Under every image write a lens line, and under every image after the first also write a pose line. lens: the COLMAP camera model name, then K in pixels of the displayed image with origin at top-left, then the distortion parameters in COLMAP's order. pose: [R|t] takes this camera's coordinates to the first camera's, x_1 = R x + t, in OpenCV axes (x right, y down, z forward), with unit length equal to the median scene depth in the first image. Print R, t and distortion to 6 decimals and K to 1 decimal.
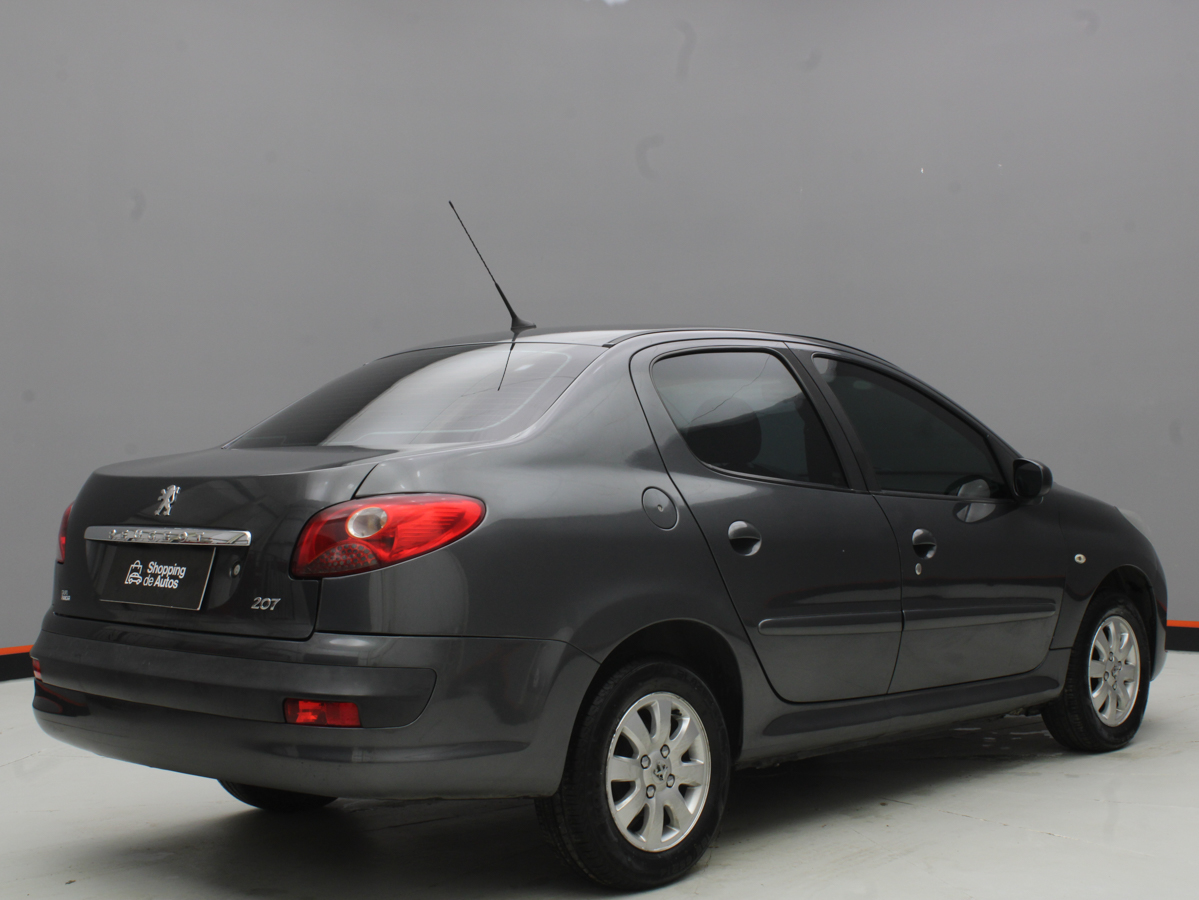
lens RADIAL K [[1528.5, 0, 599.5], [0, 1528.5, 450.0], [0, 0, 1]] dist [-0.022969, -0.007842]
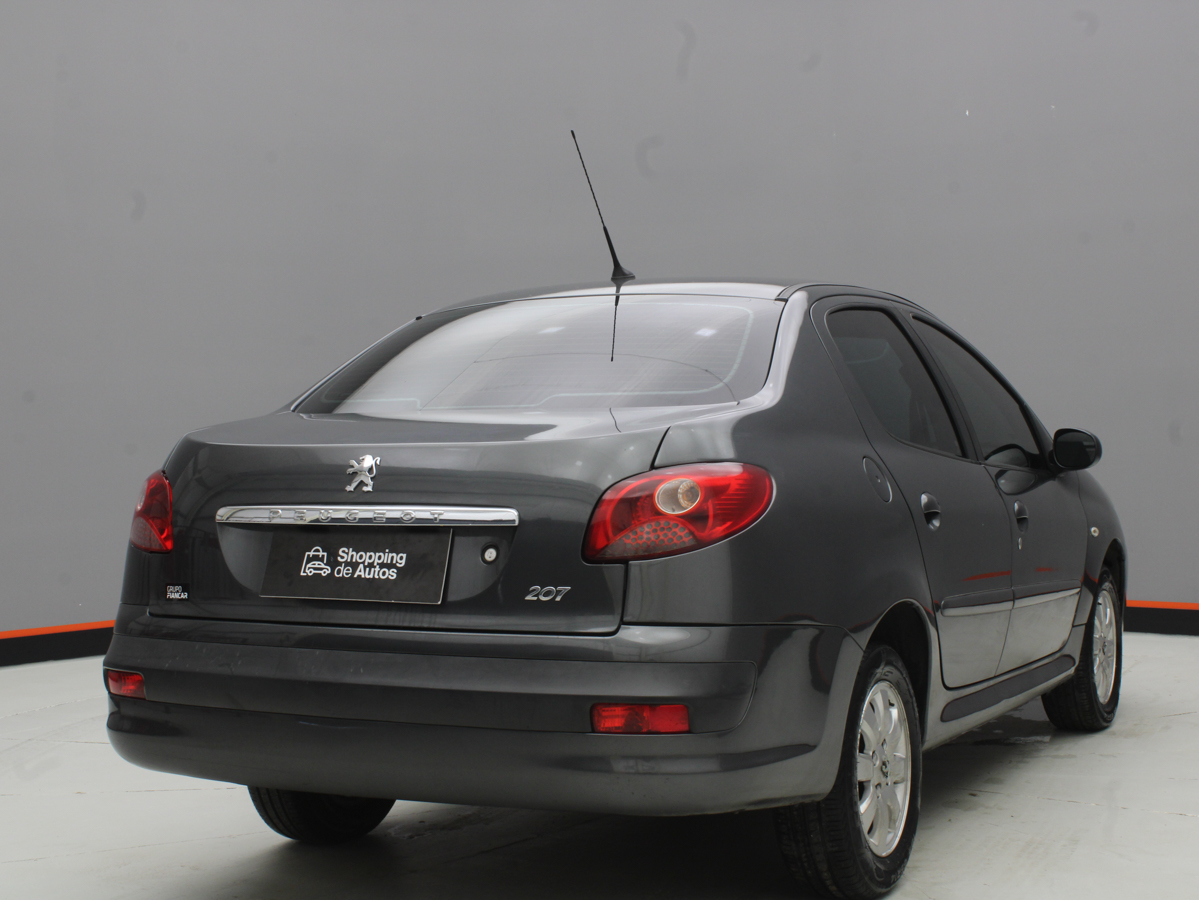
lens RADIAL K [[1684.3, 0, 599.5], [0, 1684.3, 450.0], [0, 0, 1]] dist [-0.003298, 0.049962]
pose [[0.961388, -0.002040, 0.275190, -0.412596], [-0.001995, 0.999895, 0.014383, 0.006981], [-0.275190, -0.014376, 0.961282, 0.087250]]
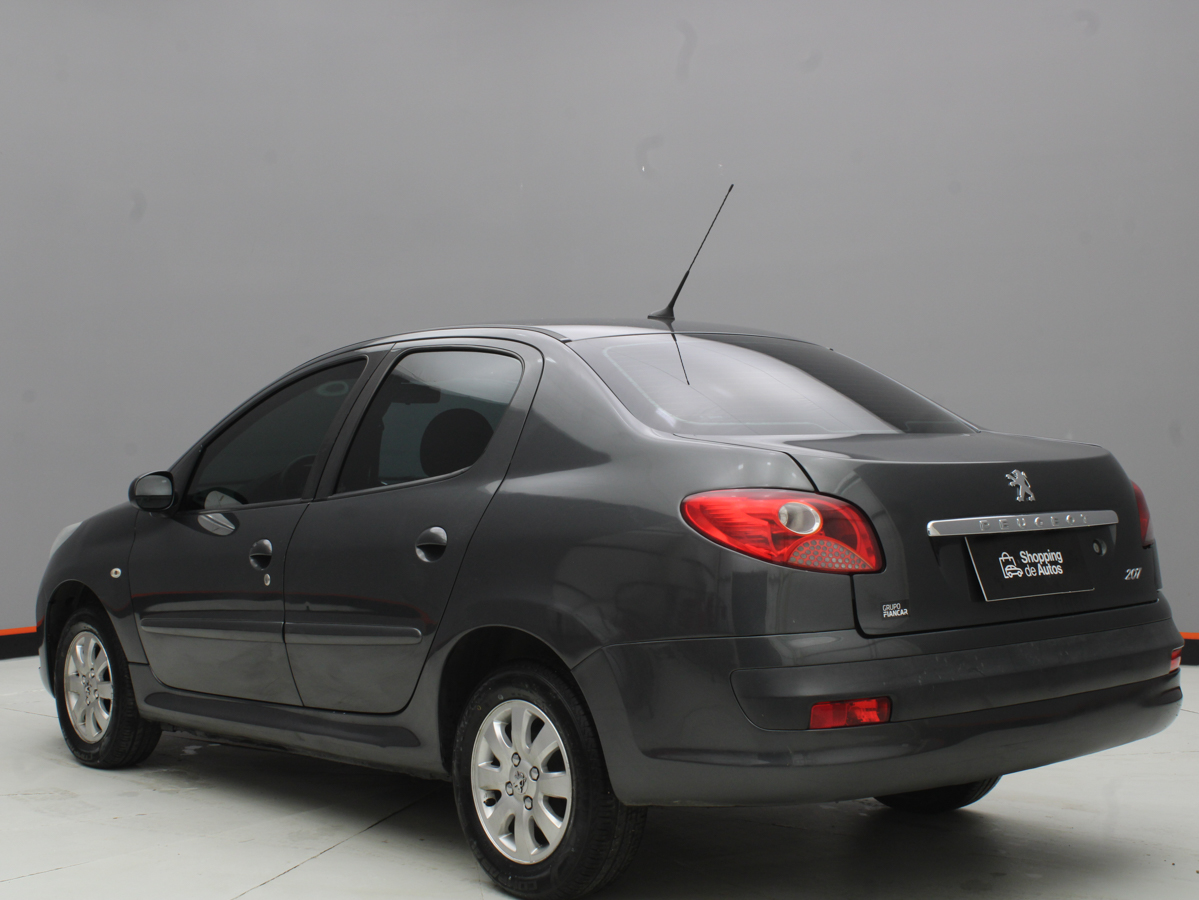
lens RADIAL K [[1548.8, 0, 599.5], [0, 1548.8, 450.0], [0, 0, 1]] dist [-0.137798, 0.783255]
pose [[0.155421, 0.019253, 0.987661, -1.278425], [0.005610, 0.999777, -0.020372, 0.028809], [-0.987832, 0.008707, 0.155279, 1.113838]]
